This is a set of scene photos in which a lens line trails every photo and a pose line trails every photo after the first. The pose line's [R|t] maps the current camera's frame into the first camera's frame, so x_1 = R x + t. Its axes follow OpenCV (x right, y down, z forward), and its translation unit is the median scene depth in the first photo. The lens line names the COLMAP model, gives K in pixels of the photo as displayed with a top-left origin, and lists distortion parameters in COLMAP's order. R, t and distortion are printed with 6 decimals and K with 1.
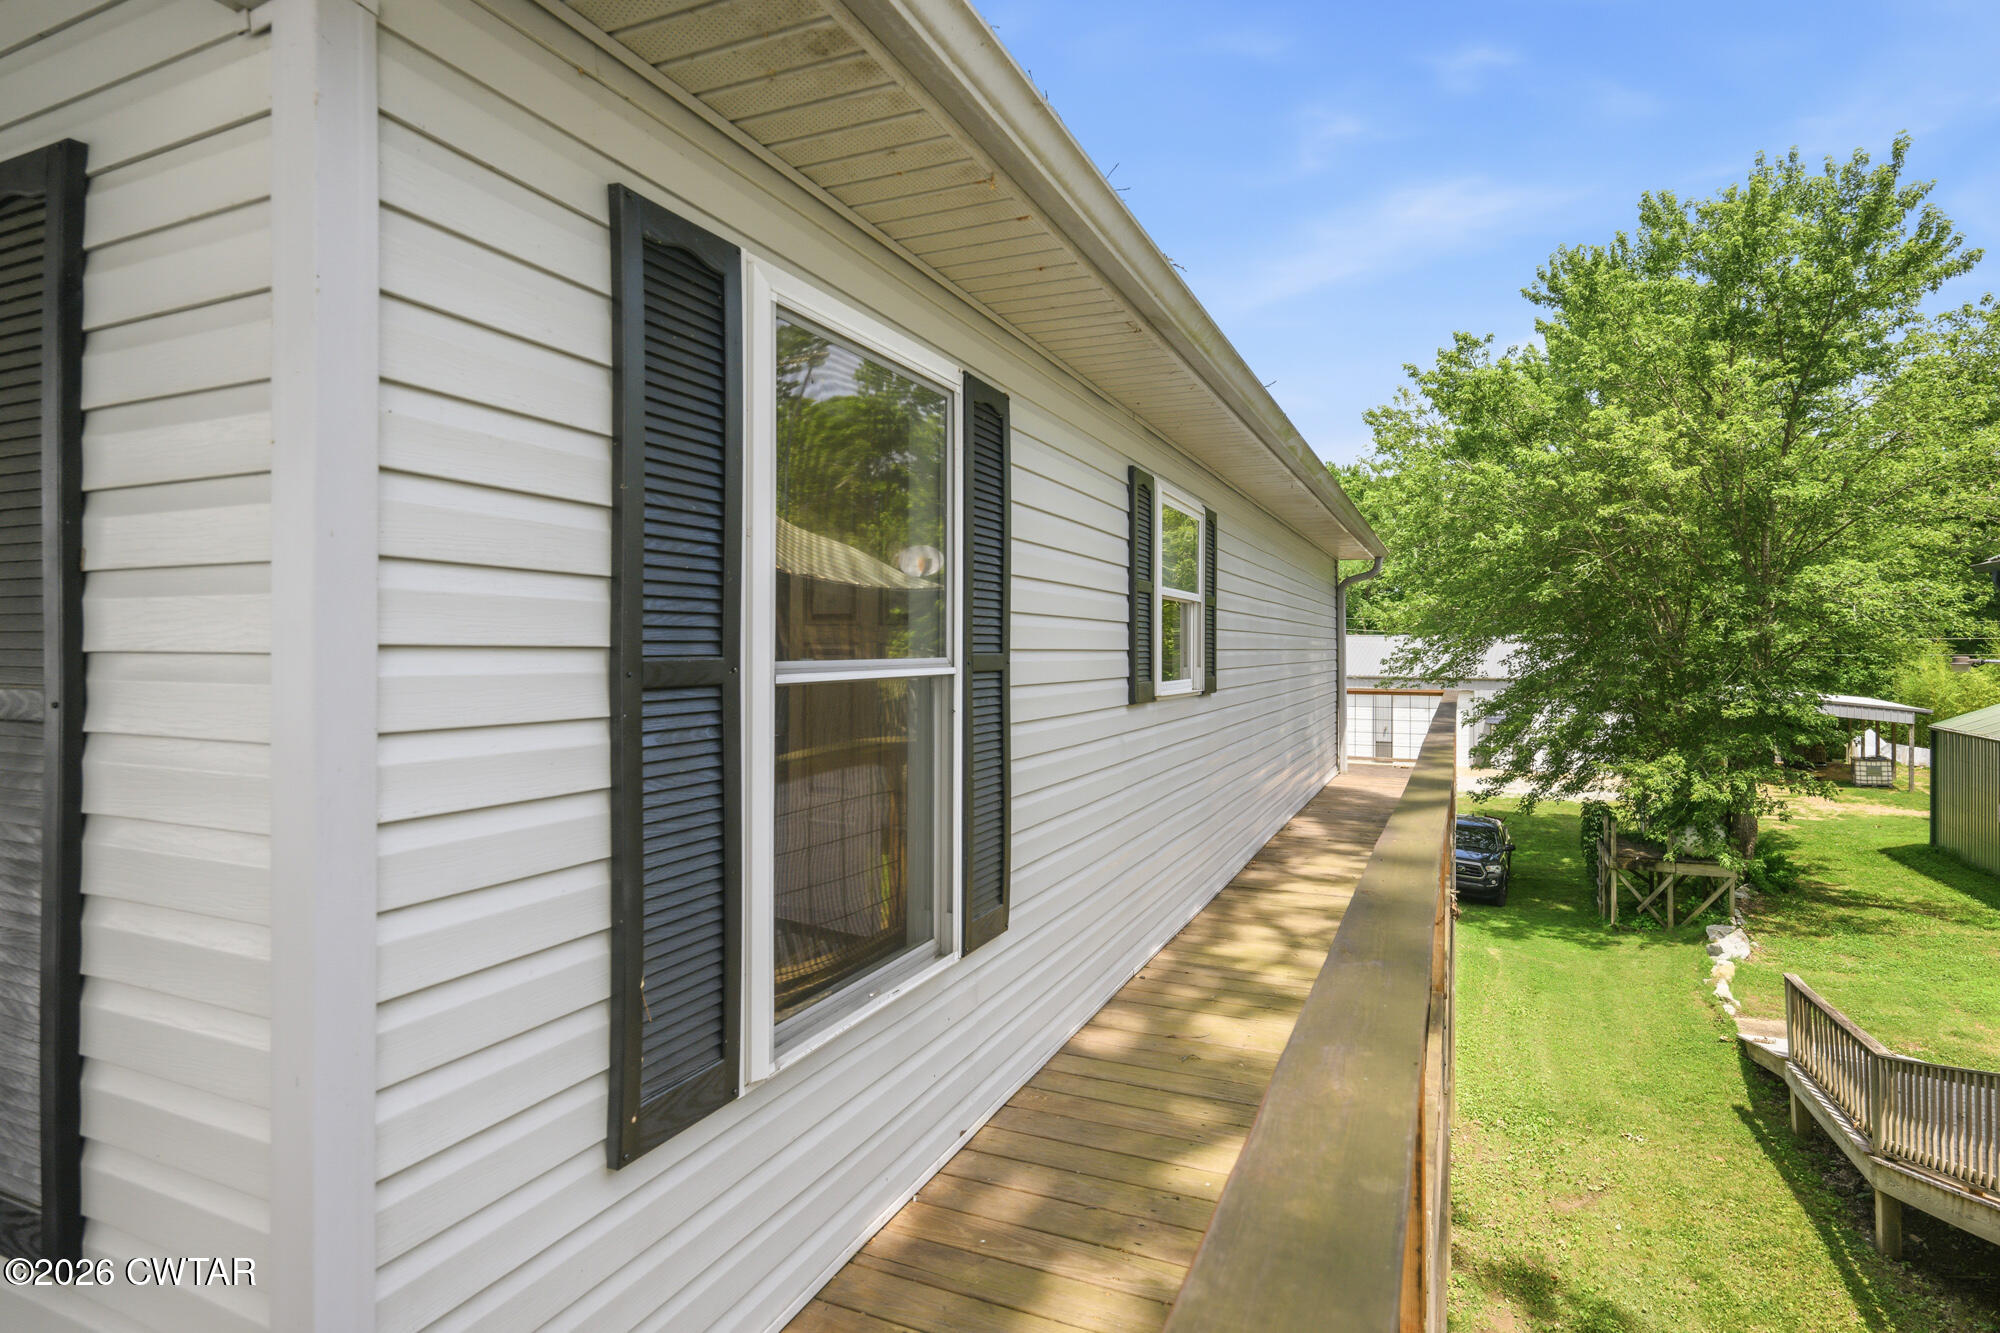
lens RADIAL K [[1029.6, 0, 994.5], [0, 1029.6, 666.7], [0, 0, 1]] dist [0.005301, -0.000512]
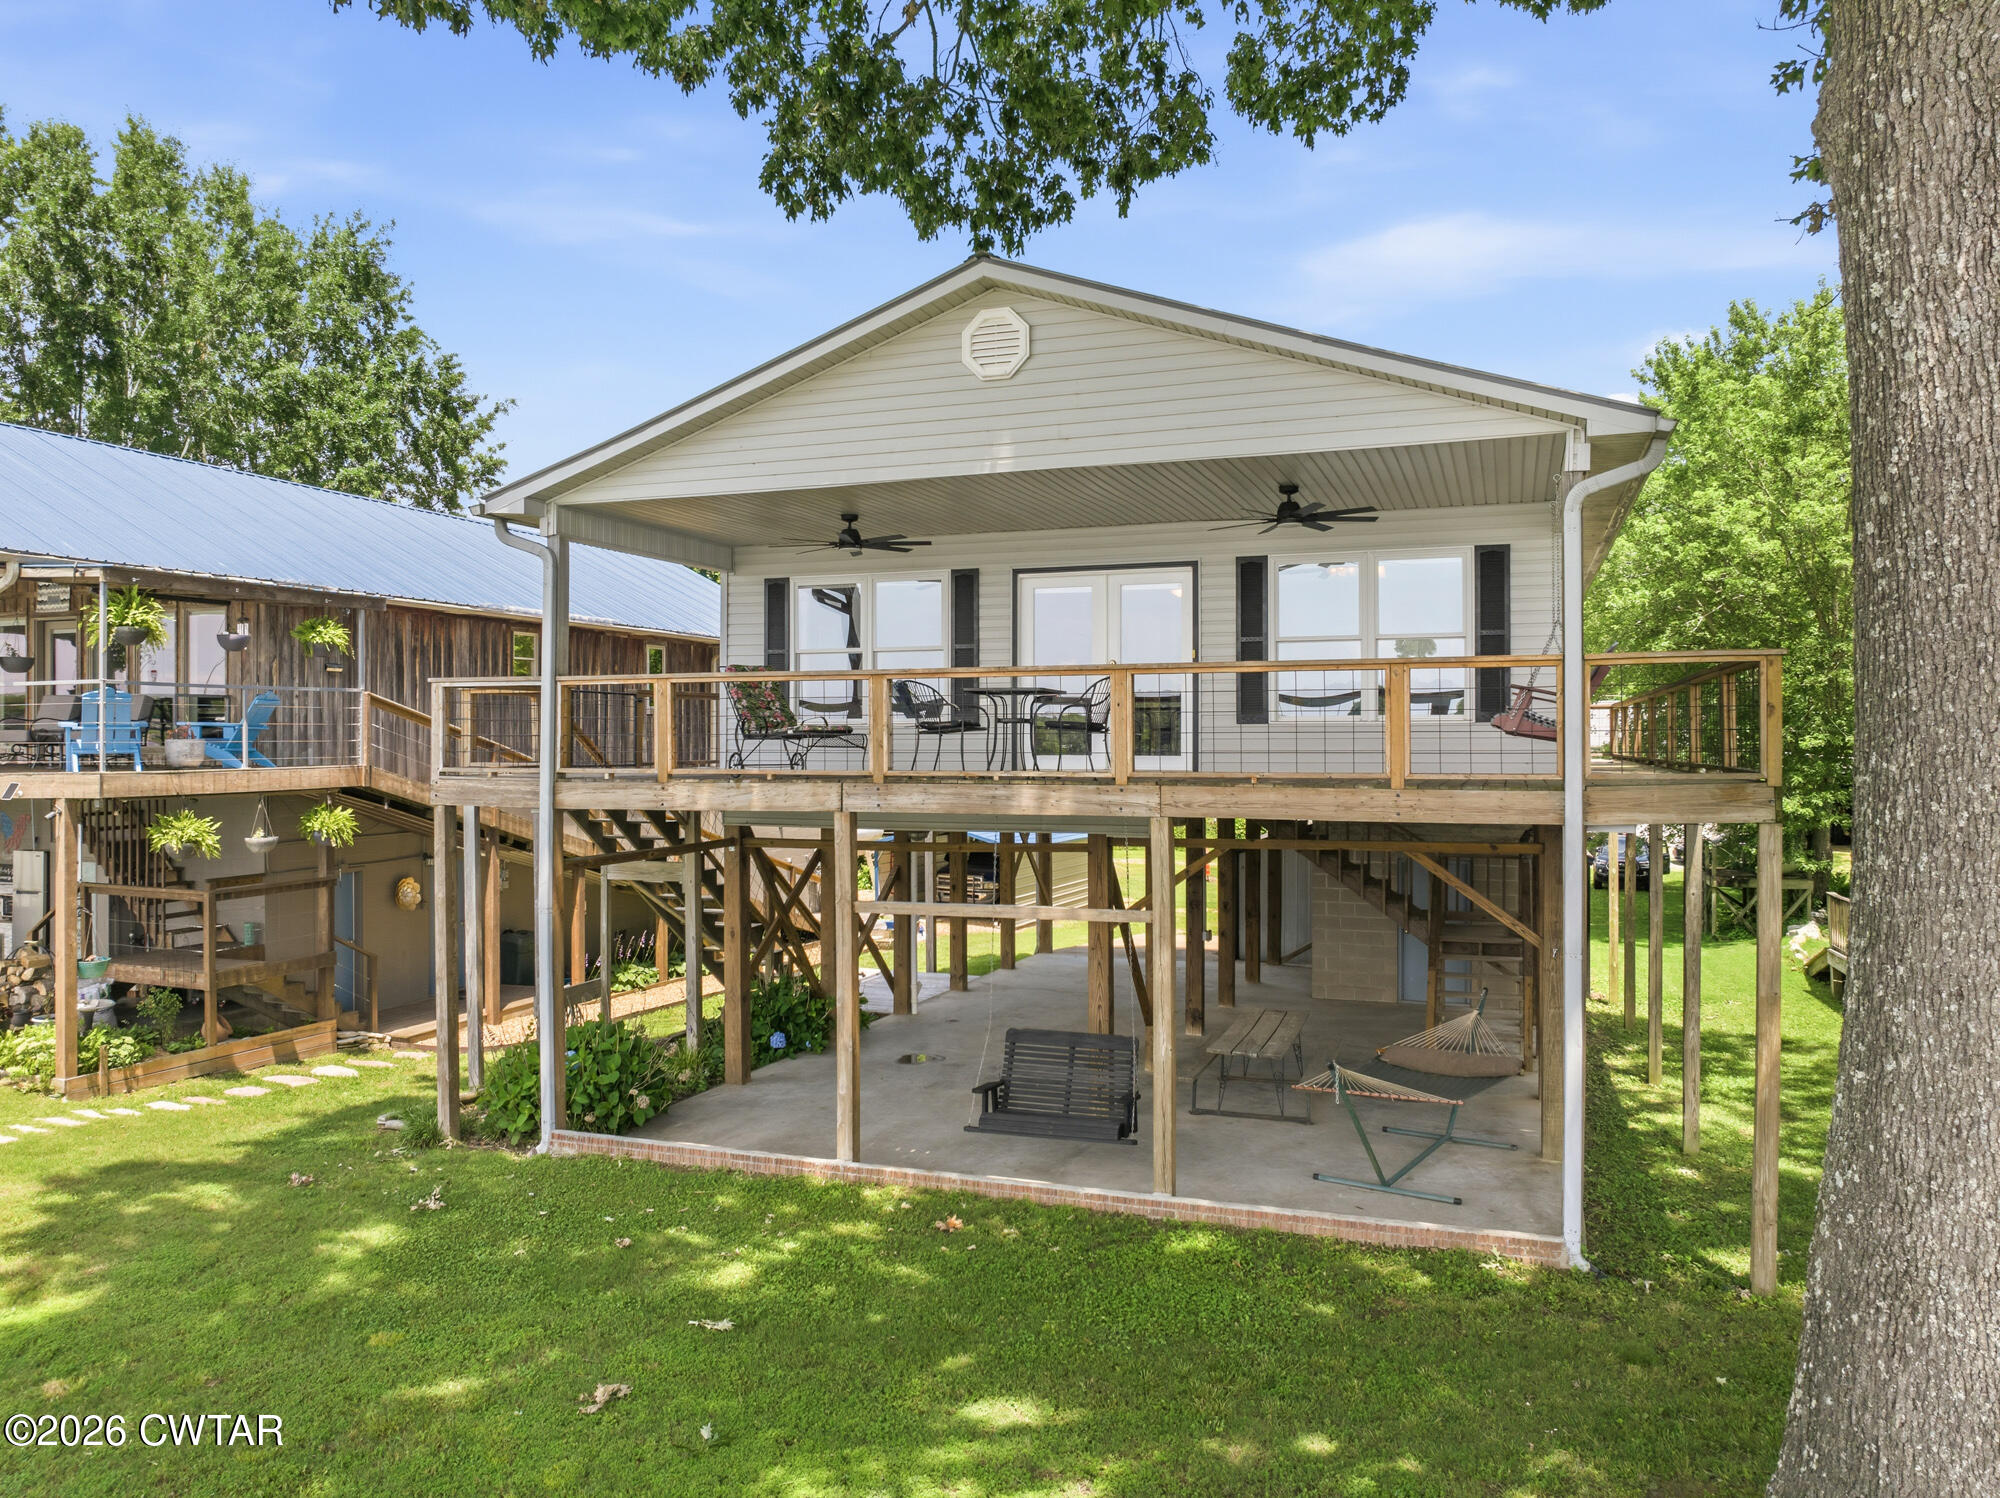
lens RADIAL K [[1406.6, 0, 1016.9], [0, 1406.6, 730.2], [0, 0, 1]] dist [-0.036844, 0.009832]
pose [[0.996519, 0.000417, 0.083363, -0.344162], [0.001176, 0.999818, -0.019053, 0.059374], [-0.083356, 0.019085, 0.996337, -0.545576]]
